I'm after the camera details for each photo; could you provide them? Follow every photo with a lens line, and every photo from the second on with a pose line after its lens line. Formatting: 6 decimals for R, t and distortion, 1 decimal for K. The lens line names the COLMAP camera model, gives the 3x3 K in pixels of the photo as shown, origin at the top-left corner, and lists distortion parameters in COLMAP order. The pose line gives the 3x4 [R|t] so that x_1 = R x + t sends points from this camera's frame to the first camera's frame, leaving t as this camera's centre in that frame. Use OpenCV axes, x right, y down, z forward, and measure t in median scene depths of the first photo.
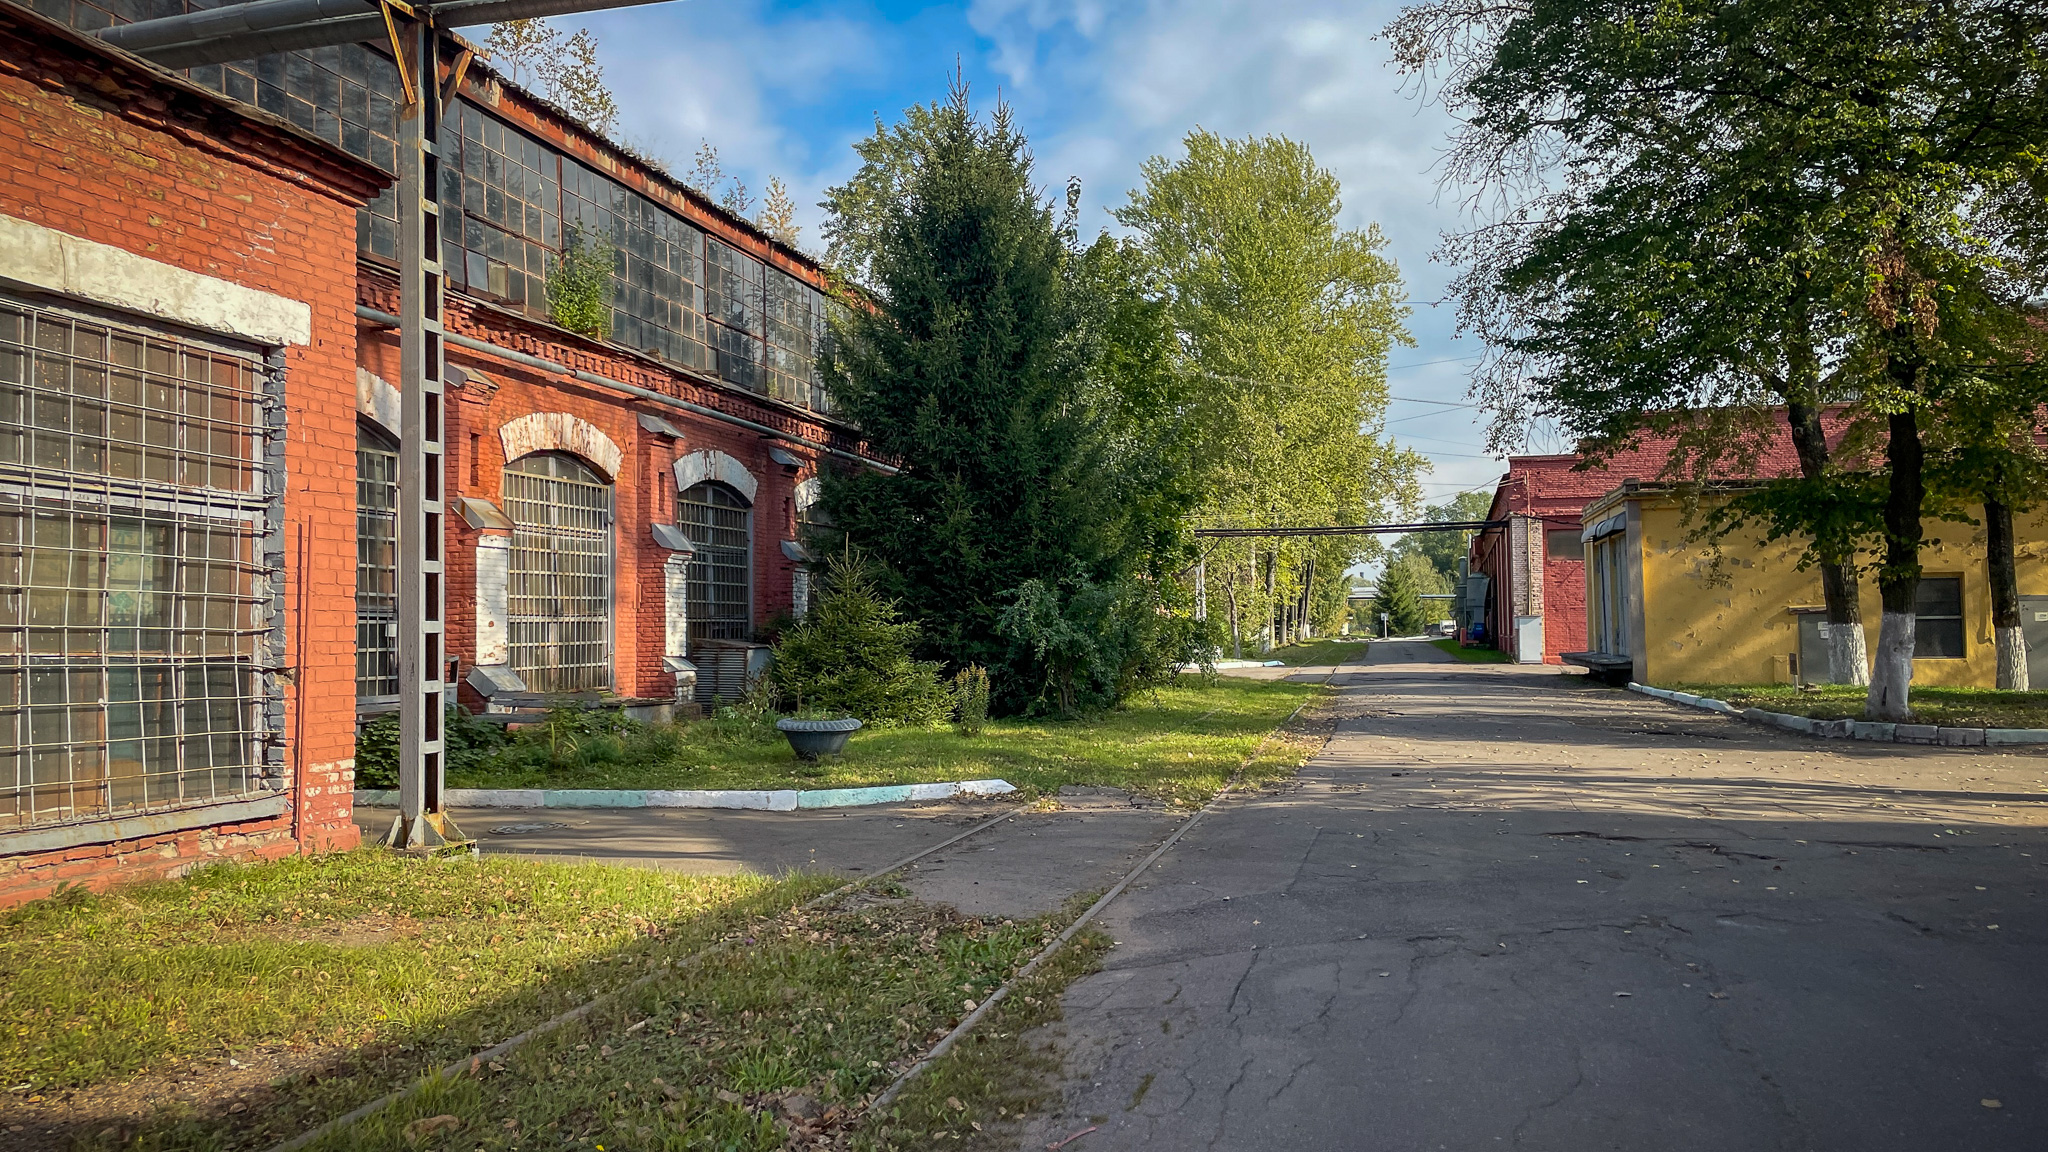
lens RADIAL K [[1486.1, 0, 1020.2], [0, 1486.1, 575.9], [0, 0, 1]] dist [0.003837, 0.001006]
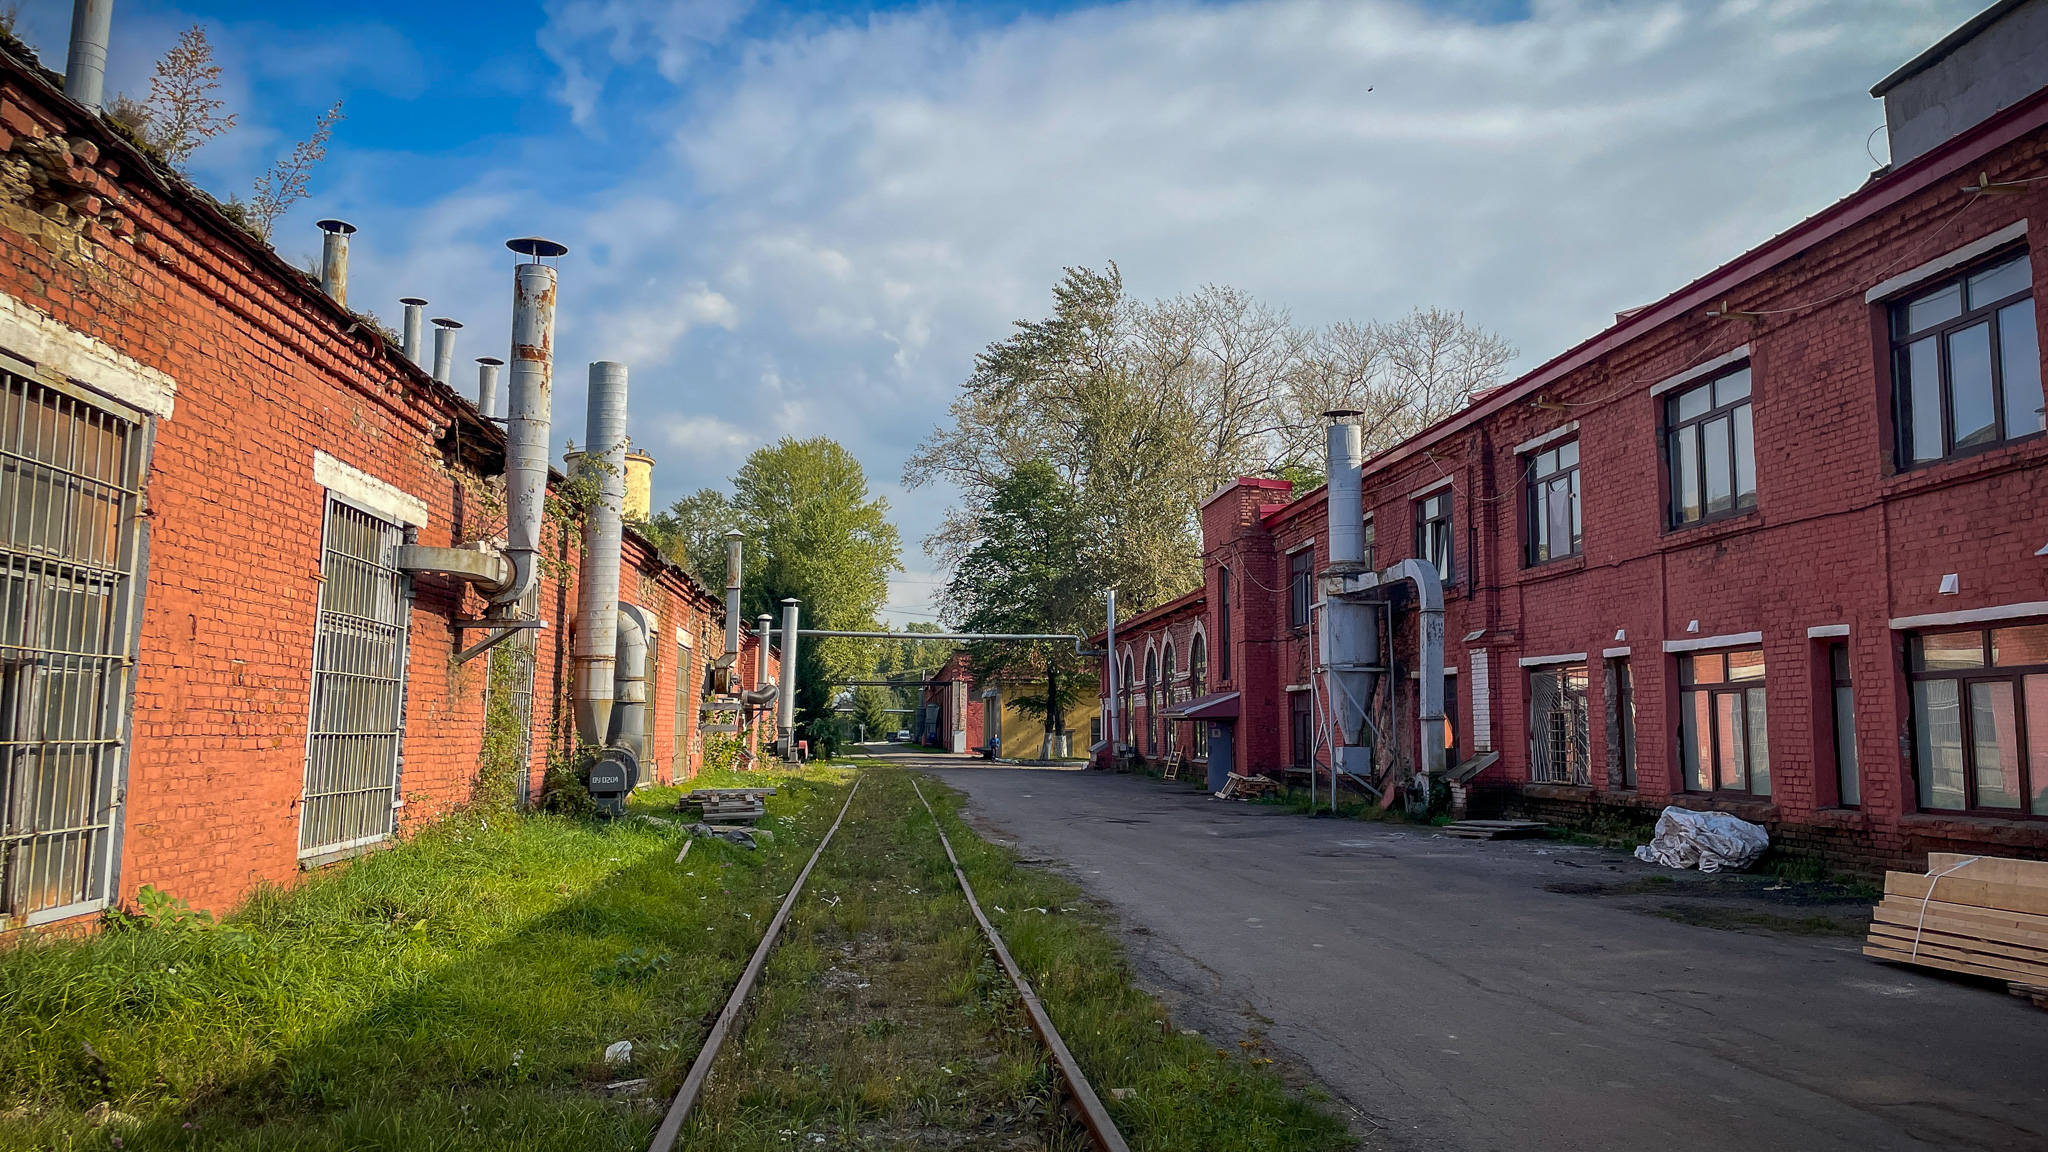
lens RADIAL K [[1486.1, 0, 1025.1], [0, 1486.1, 569.2], [0, 0, 1]] dist [0.003837, 0.001006]
pose [[0.931111, 0.064409, 0.359003, -0.248701], [-0.037171, 0.995916, -0.082273, -0.021686], [-0.362836, 0.063261, 0.929703, -0.732514]]
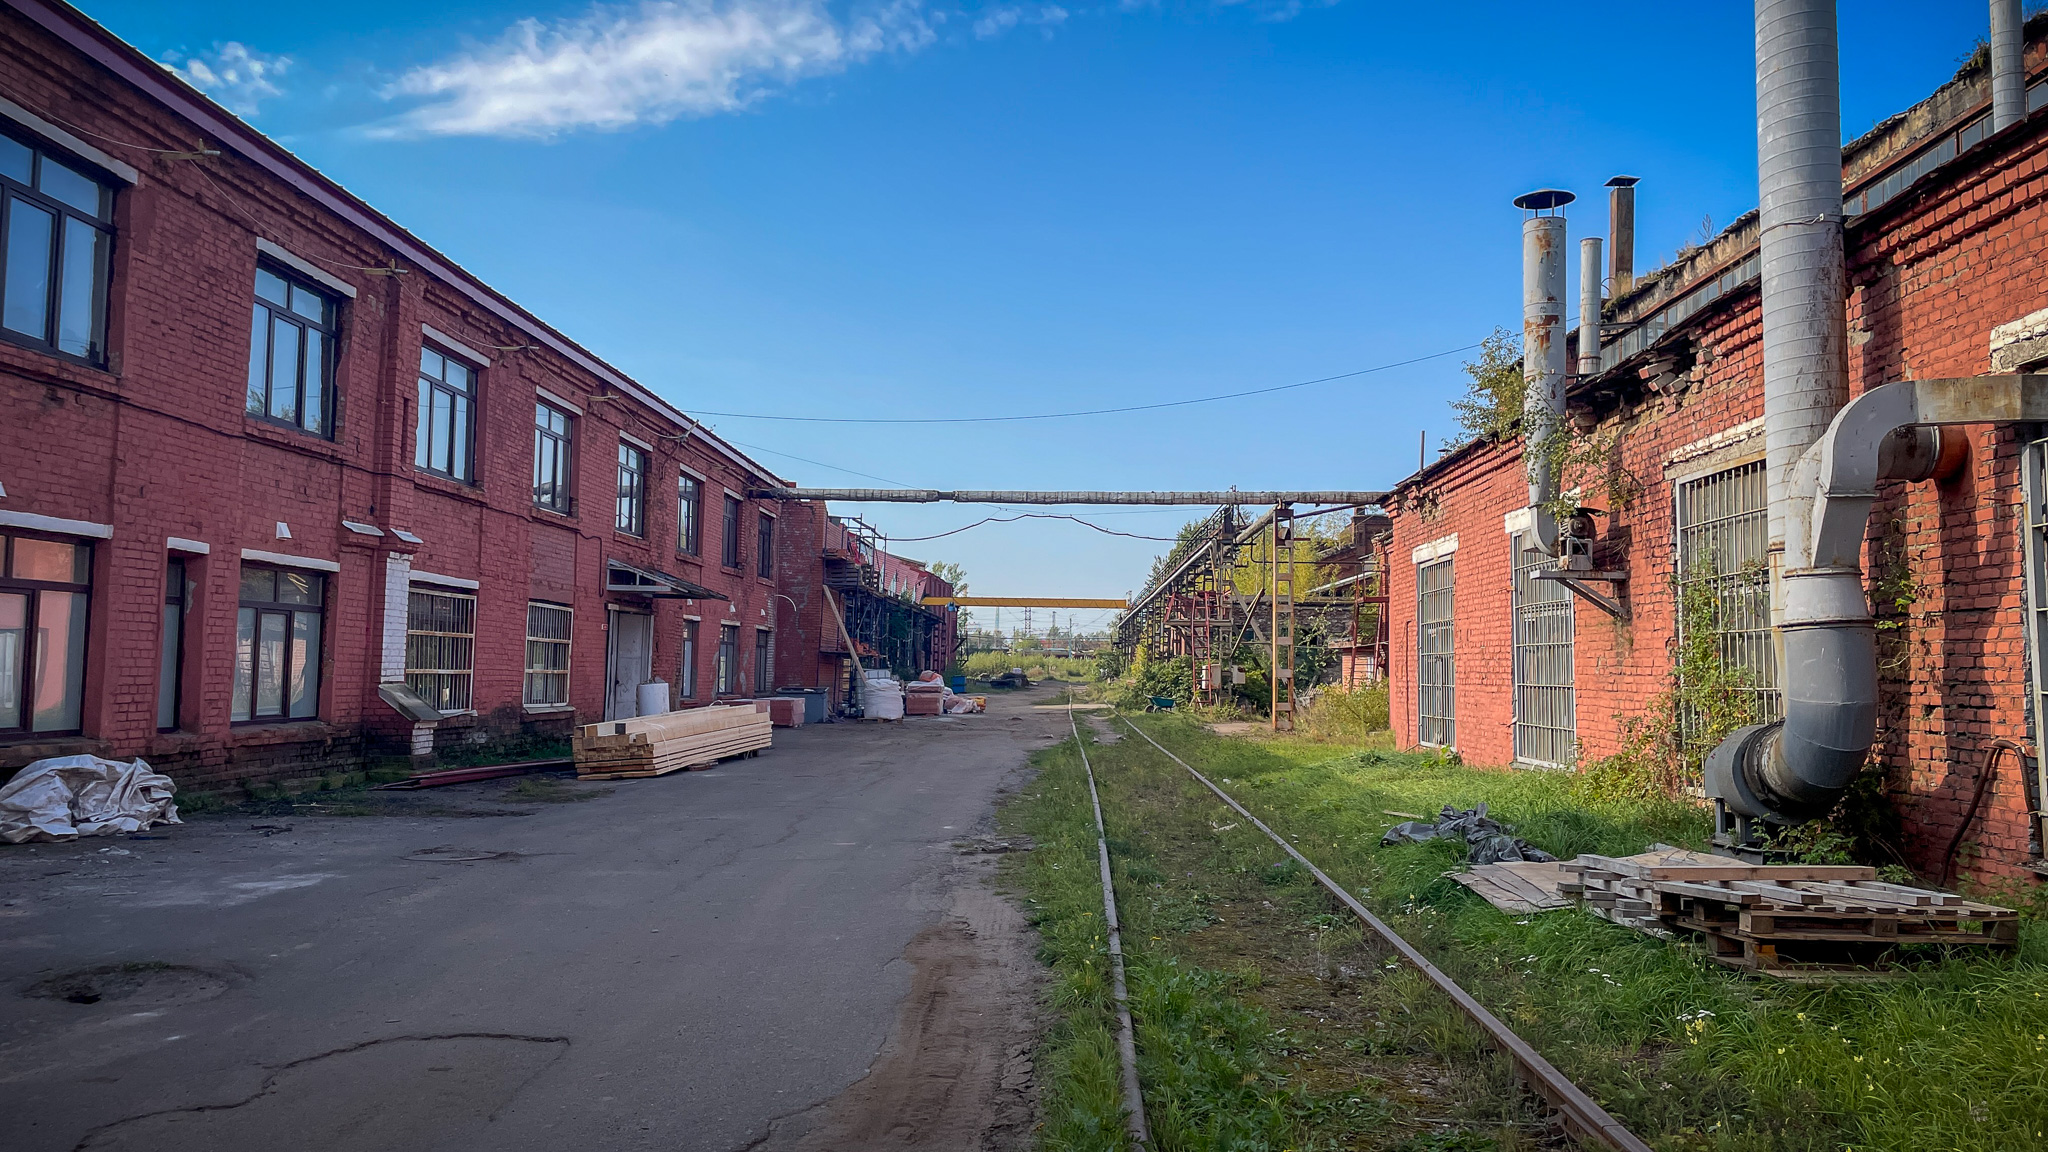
lens RADIAL K [[1486.1, 0, 1025.7], [0, 1486.1, 572.6], [0, 0, 1]] dist [0.003837, 0.001006]
pose [[-0.970493, -0.014183, -0.240711, 0.107267], [0.009730, 0.995152, -0.097865, 0.011552], [0.240932, -0.097320, -0.965650, 0.364881]]
